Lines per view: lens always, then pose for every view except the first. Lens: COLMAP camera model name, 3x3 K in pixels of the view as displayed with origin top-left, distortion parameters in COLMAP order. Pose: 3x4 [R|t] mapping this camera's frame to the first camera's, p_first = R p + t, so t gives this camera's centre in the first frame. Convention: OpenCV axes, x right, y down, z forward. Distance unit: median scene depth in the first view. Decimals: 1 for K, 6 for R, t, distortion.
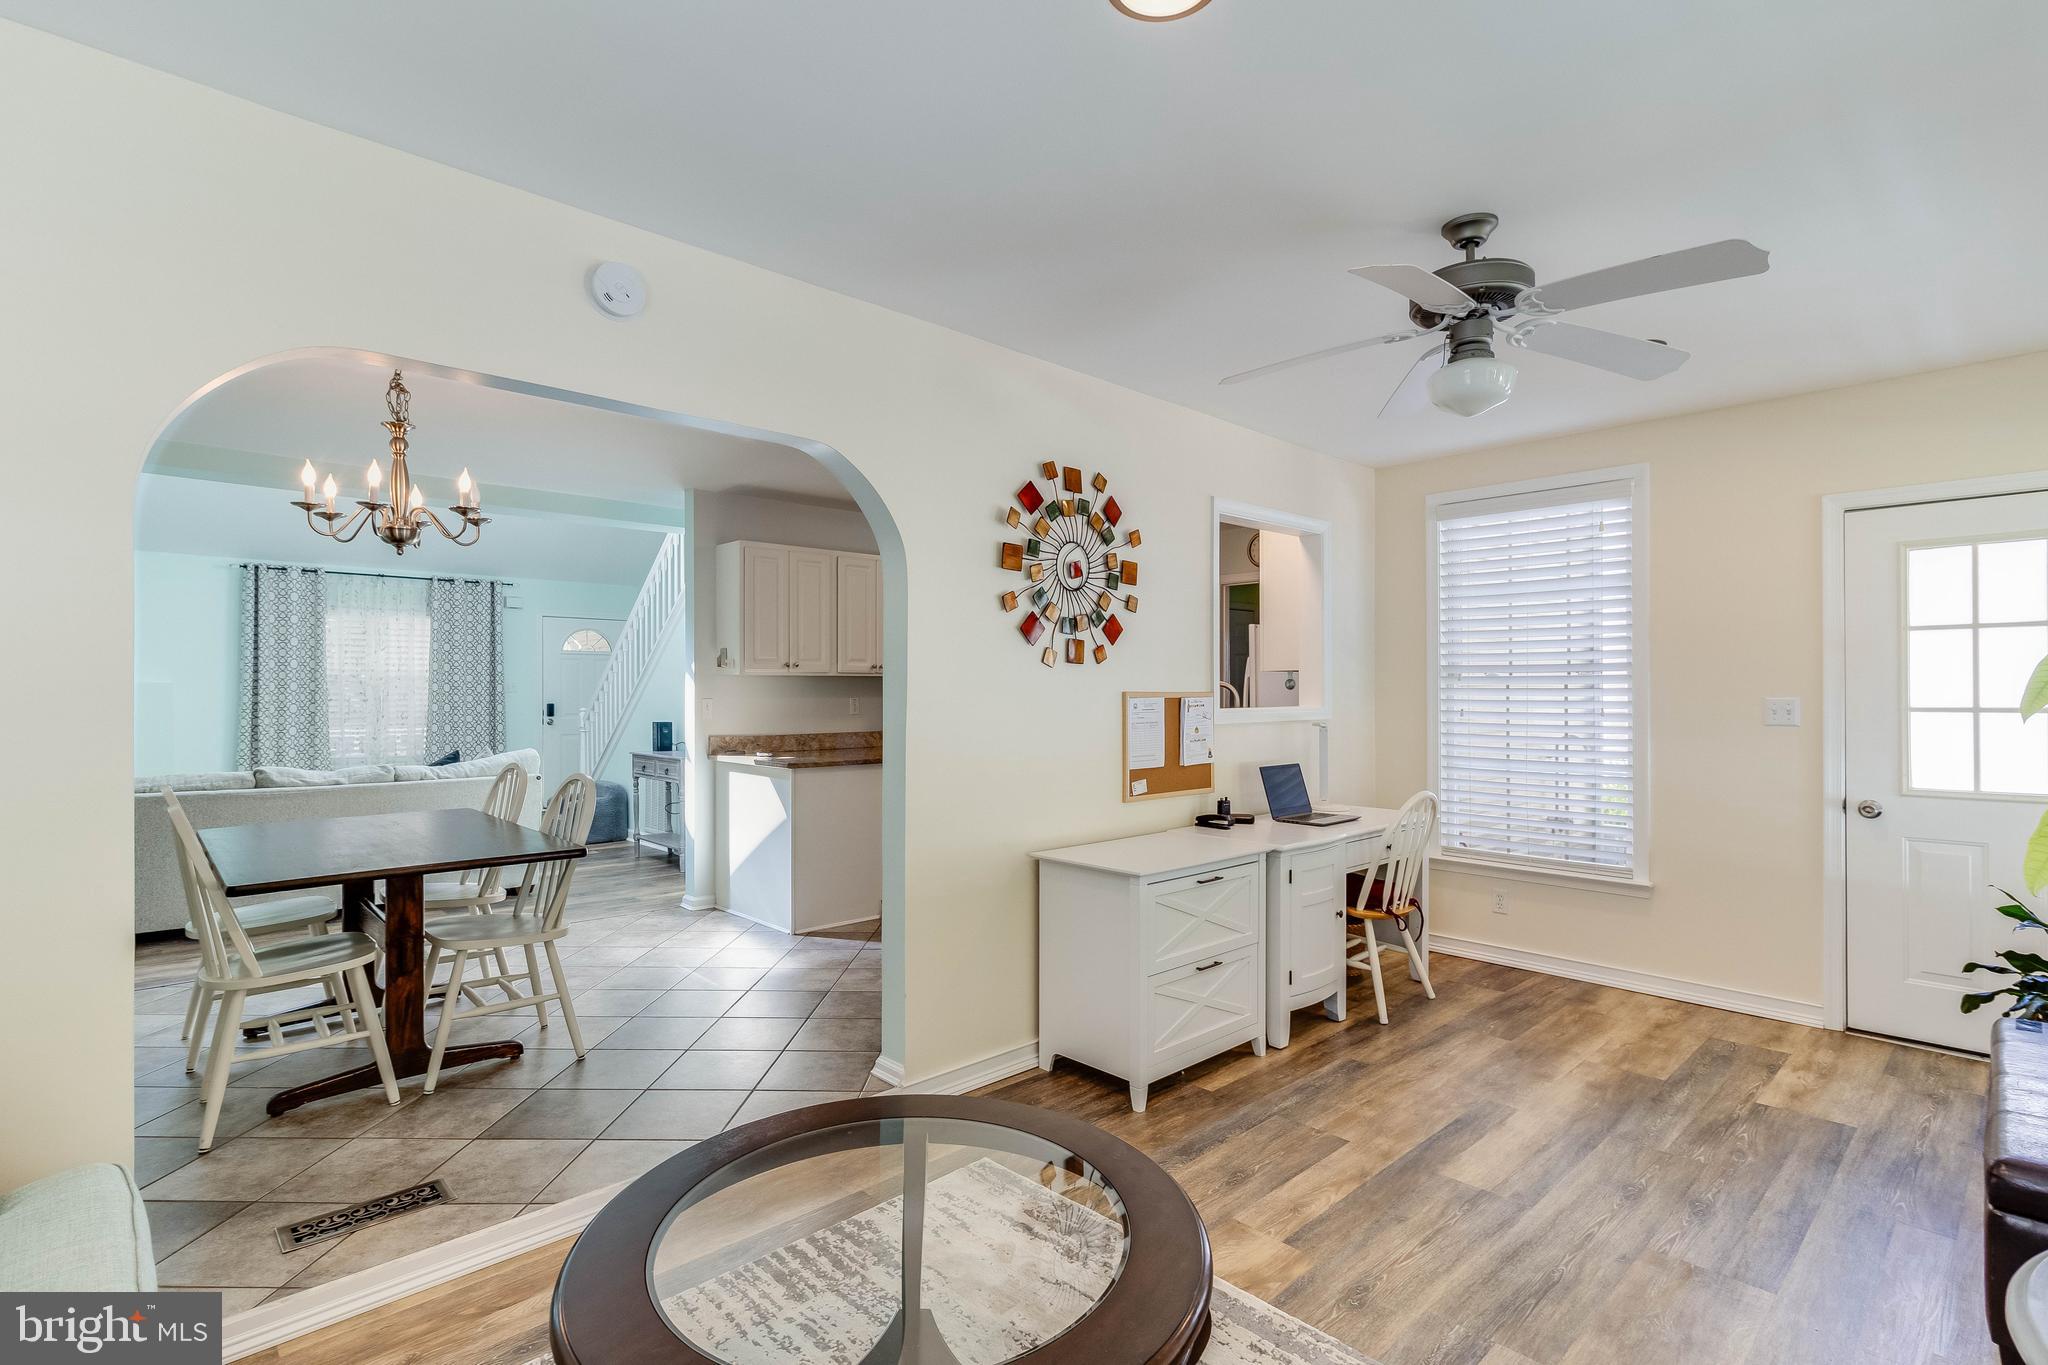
lens RADIAL K [[977.8, 0, 1024.0], [0, 977.8, 682.5], [0, 0, 1]] dist [-0.000326, 0.000286]
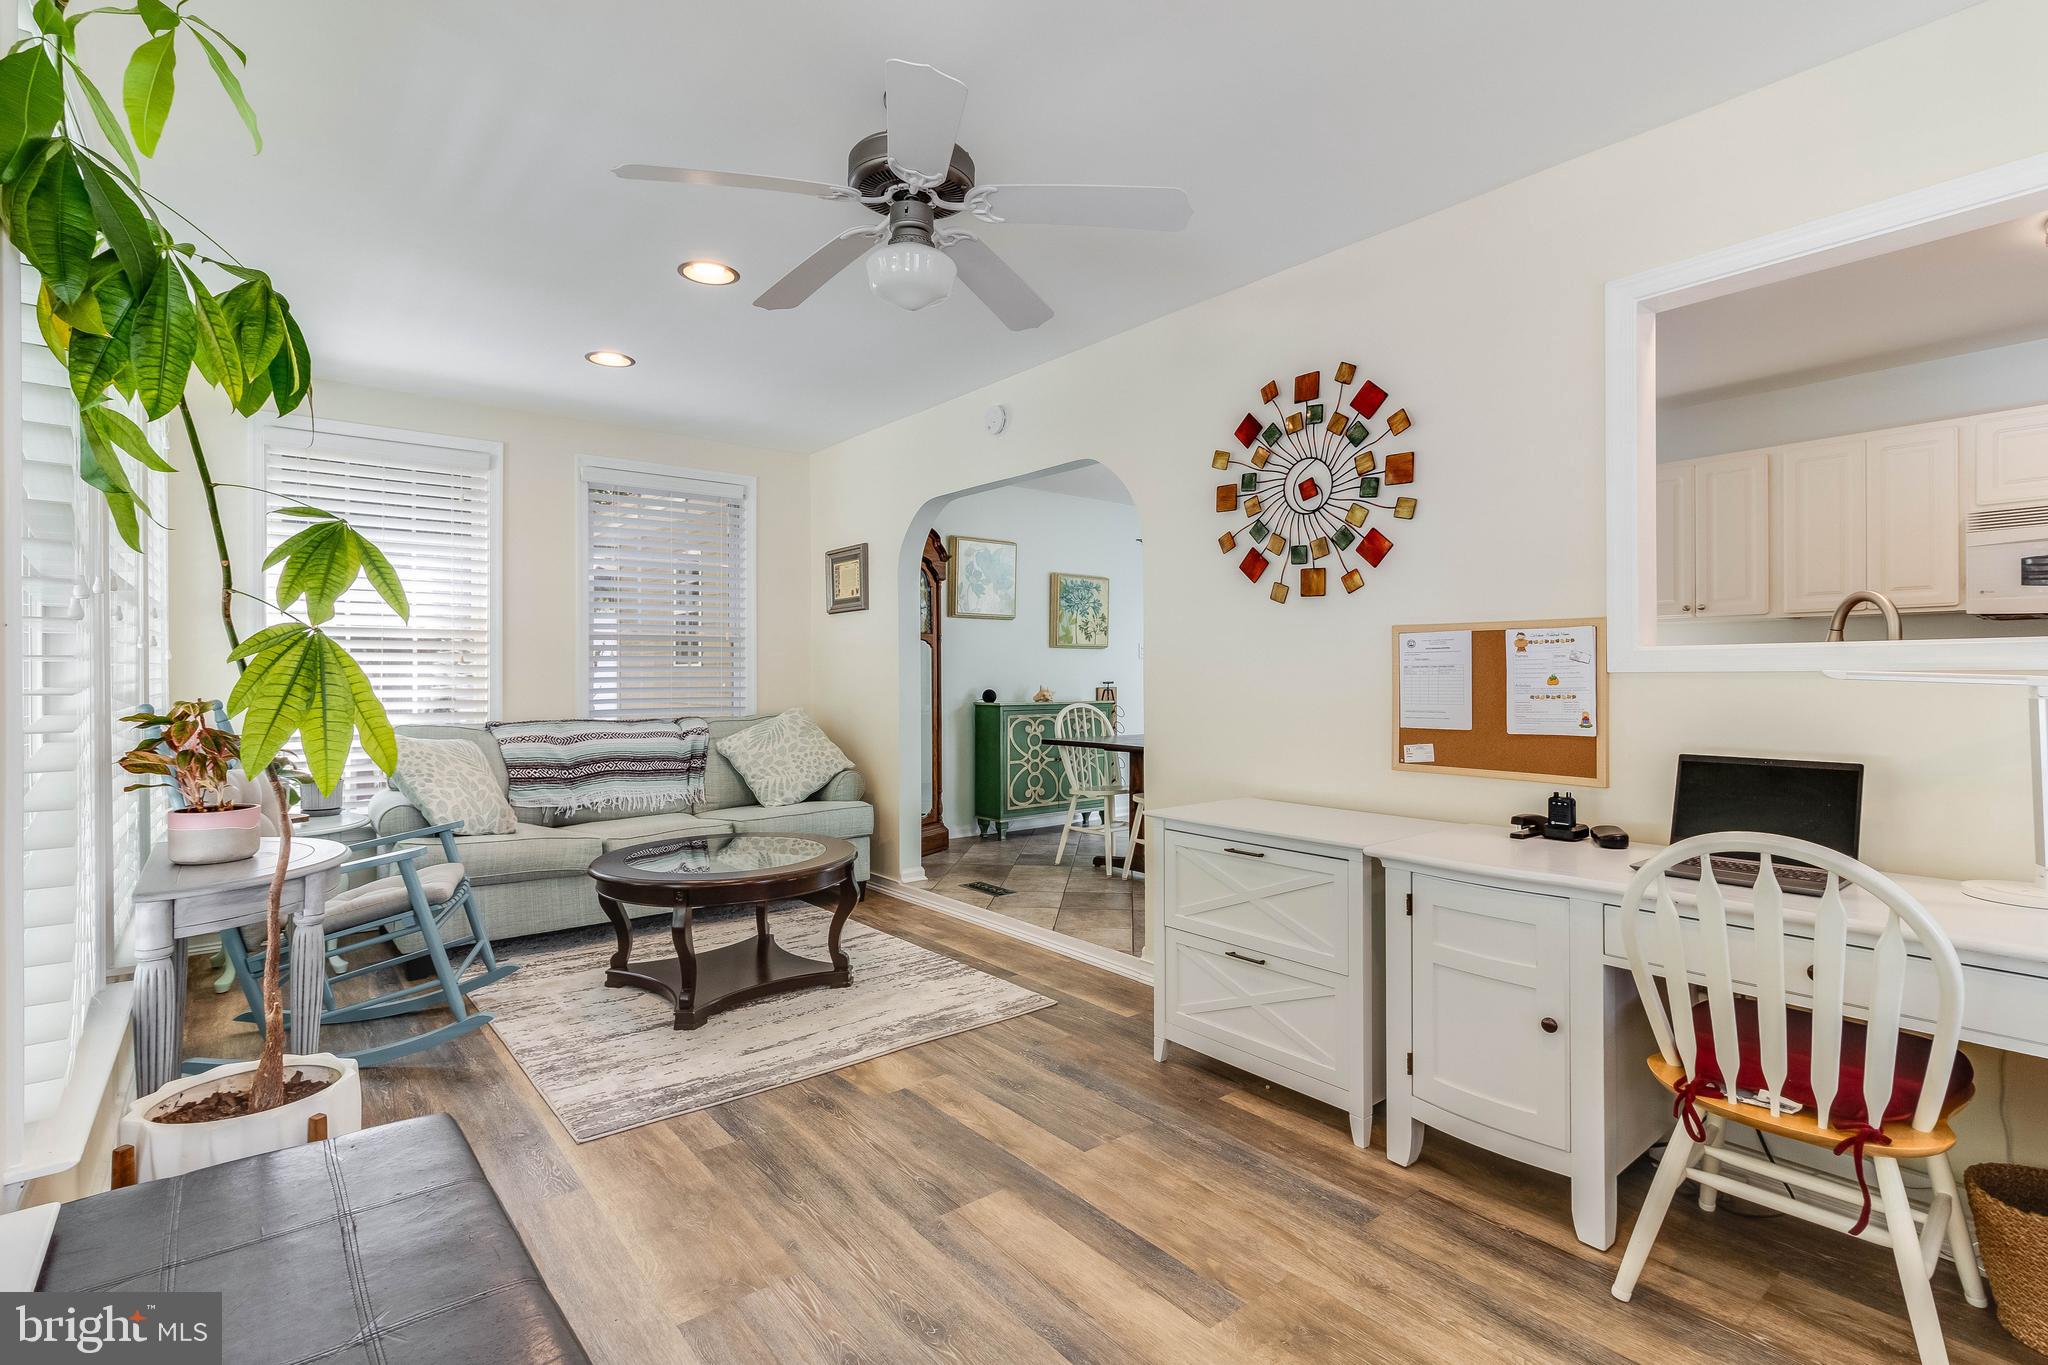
lens RADIAL K [[960.0, 0, 1019.8], [0, 960.0, 668.8], [0, 0, 1]] dist [-0.001287, -0.000160]
pose [[-0.079264, -0.003798, -0.996846, 0.943294], [0.010809, 0.999931, -0.004669, 0.047144], [0.996795, -0.011145, -0.079217, 0.824008]]
